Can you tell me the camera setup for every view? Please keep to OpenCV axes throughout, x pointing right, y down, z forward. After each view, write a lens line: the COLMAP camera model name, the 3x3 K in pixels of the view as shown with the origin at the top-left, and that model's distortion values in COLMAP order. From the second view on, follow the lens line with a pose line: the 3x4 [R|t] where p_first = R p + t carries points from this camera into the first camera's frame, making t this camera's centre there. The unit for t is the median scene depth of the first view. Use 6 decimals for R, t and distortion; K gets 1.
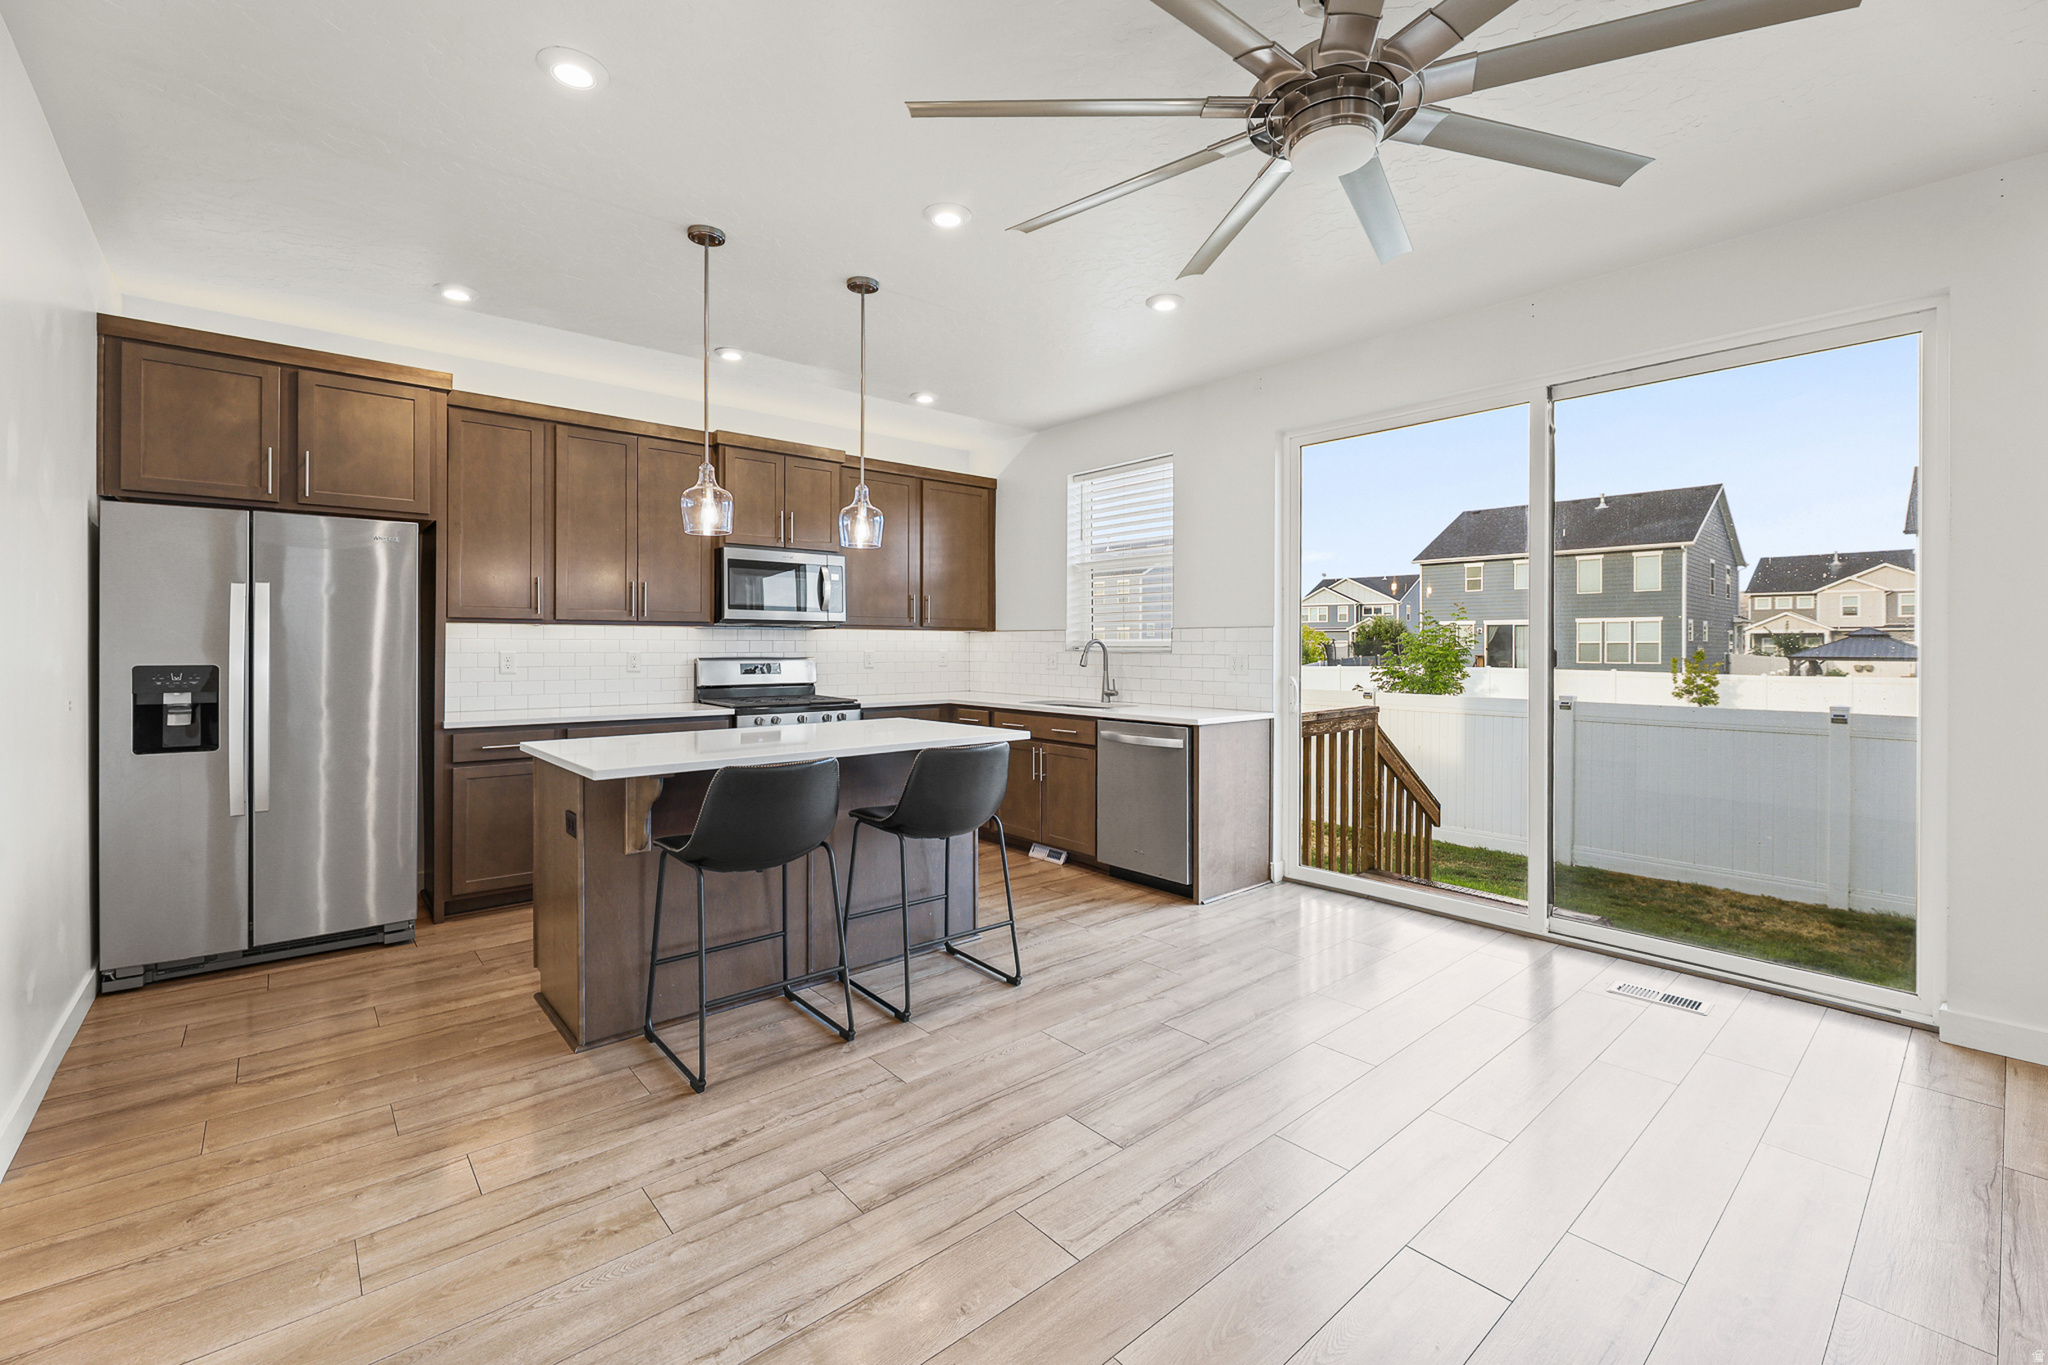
lens RADIAL K [[850.1, 0, 1024.6], [0, 850.1, 651.5], [0, 0, 1]] dist [0.000476, -0.000098]
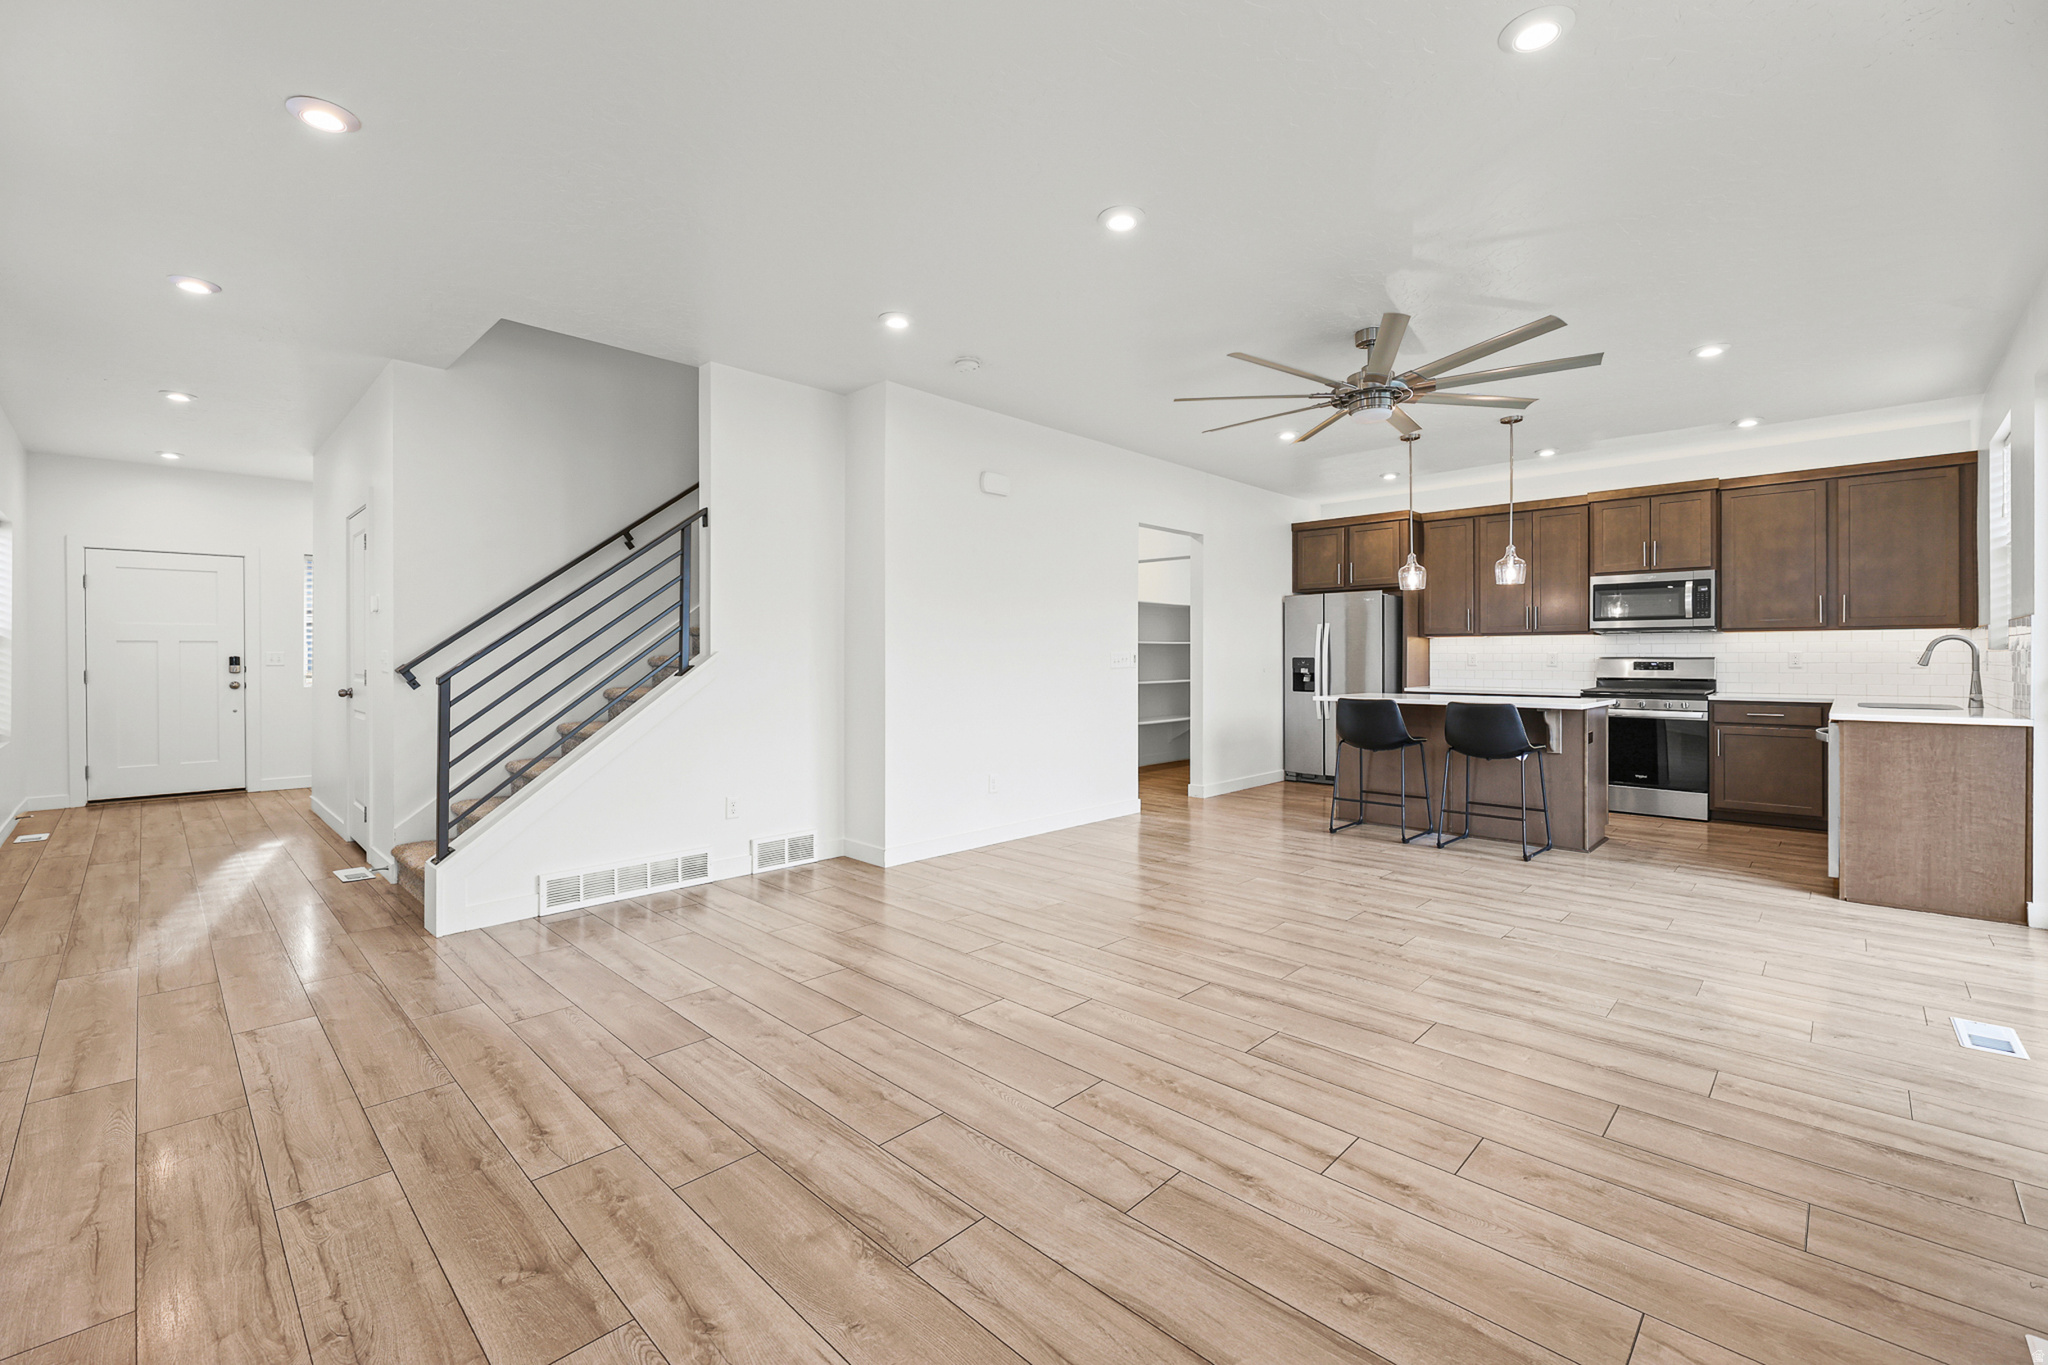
lens RADIAL K [[815.2, 0, 1023.3], [0, 815.2, 658.8], [0, 0, 1]] dist [-0.000975, -0.000230]
pose [[0.061809, -0.003369, -0.998082, 1.136741], [-0.006995, 0.999968, -0.003809, 0.028014], [0.998063, 0.007217, 0.061784, -0.005272]]
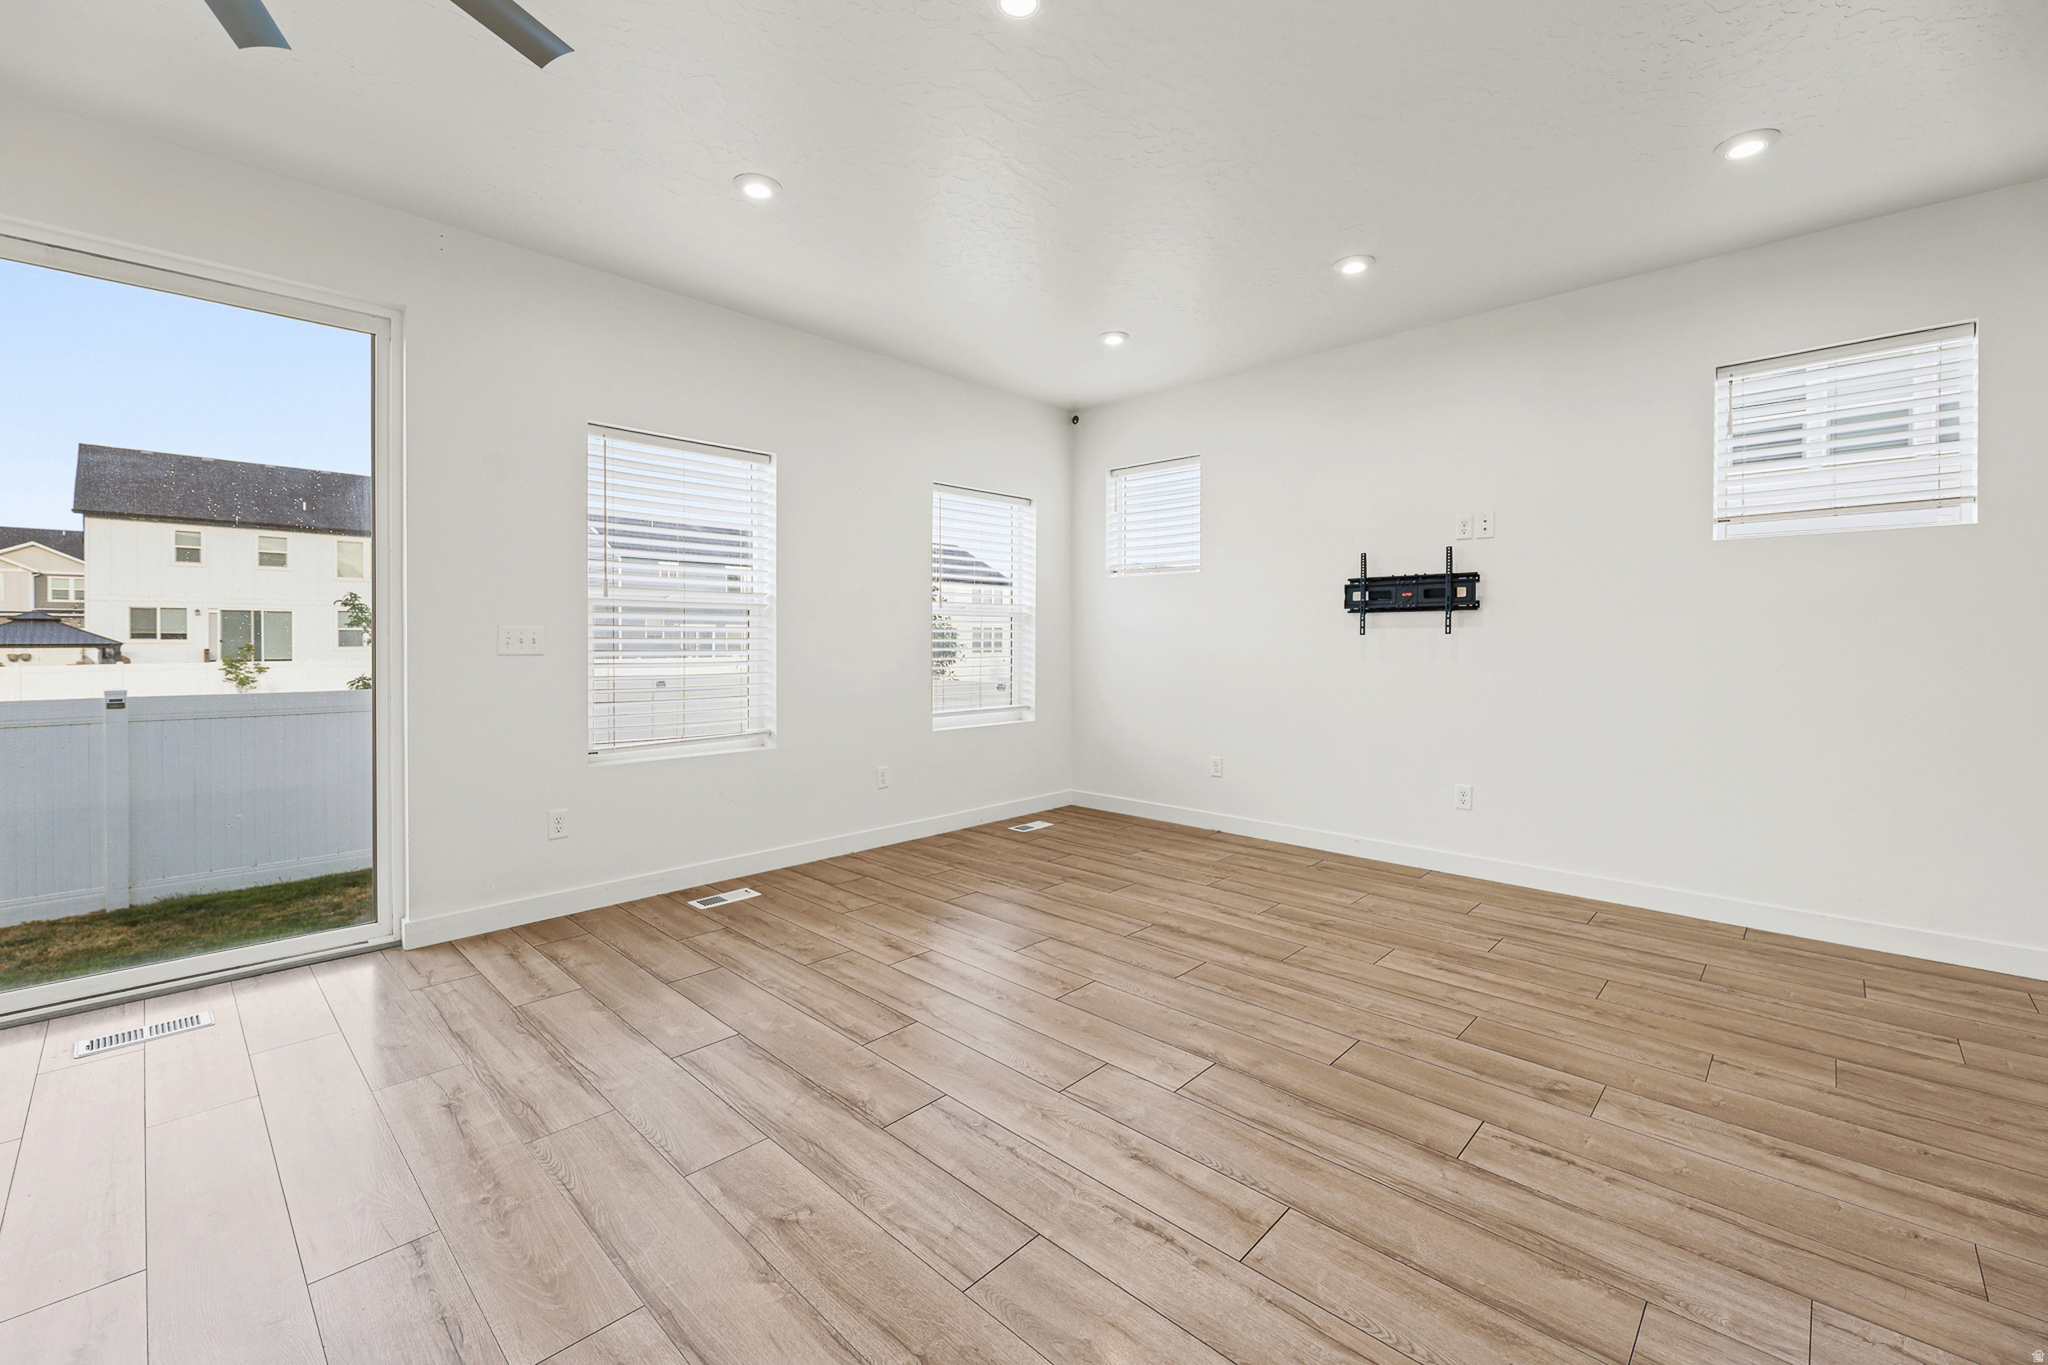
lens RADIAL K [[850.9, 0, 1054.1], [0, 850.9, 633.6], [0, 0, 1]] dist [-0.001191, -0.000895]
pose [[-0.105964, 0.002378, 0.994367, -0.132973], [0.004453, 0.999988, -0.001917, 0.017786], [-0.994360, 0.004225, -0.105973, 0.162681]]
